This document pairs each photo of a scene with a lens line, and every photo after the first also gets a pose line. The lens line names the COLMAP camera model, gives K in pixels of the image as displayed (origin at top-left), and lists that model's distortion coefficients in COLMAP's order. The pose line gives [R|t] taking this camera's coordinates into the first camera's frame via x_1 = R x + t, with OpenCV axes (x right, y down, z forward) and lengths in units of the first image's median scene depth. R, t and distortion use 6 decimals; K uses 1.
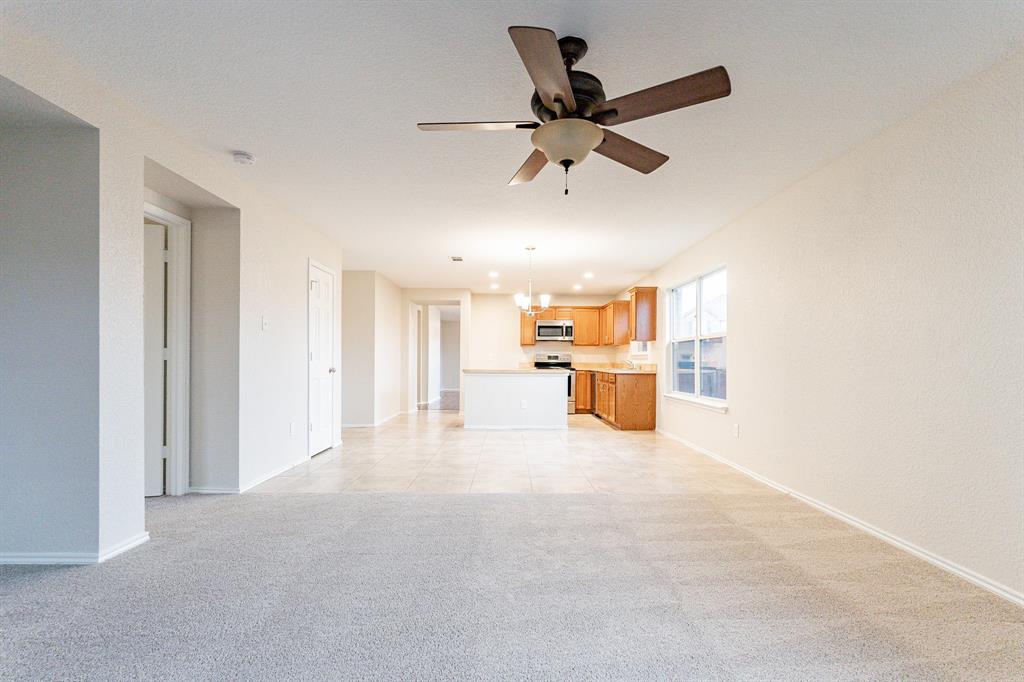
lens RADIAL K [[460.8, 0, 524.6], [0, 460.8, 365.7], [0, 0, 1]] dist [0.001170, 0.000160]
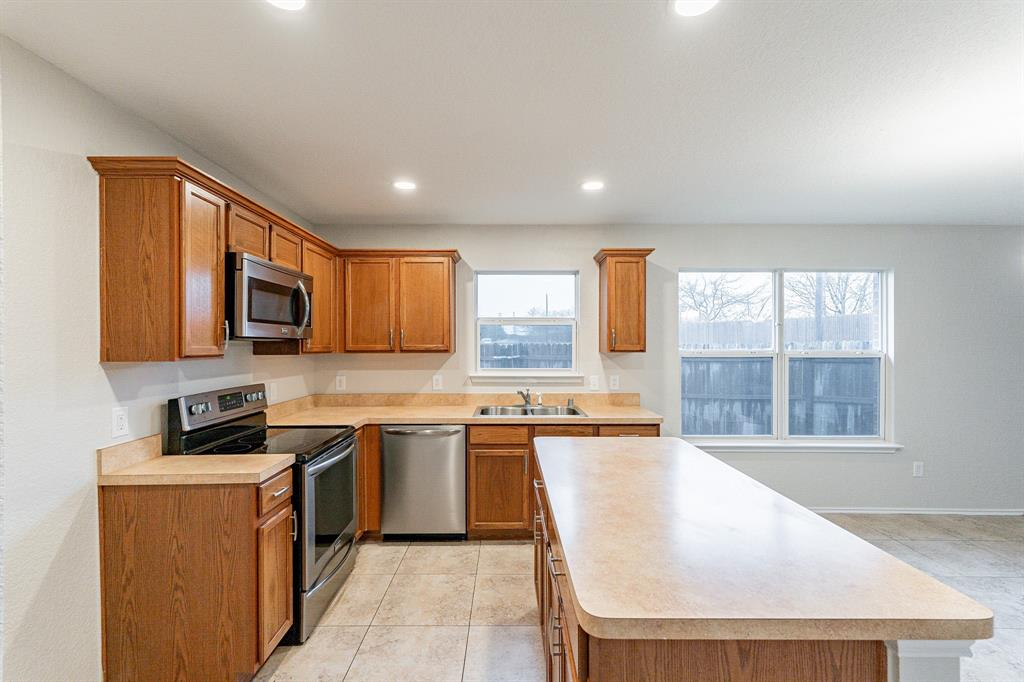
lens RADIAL K [[450.0, 0, 512.8], [0, 450.0, 345.2], [0, 0, 1]] dist [-0.000334, 0.000071]
pose [[0.027610, -0.009768, 0.999571, -0.207191], [0.006945, 0.999930, 0.009580, -0.054192], [-0.999595, 0.006678, 0.027676, 0.879905]]
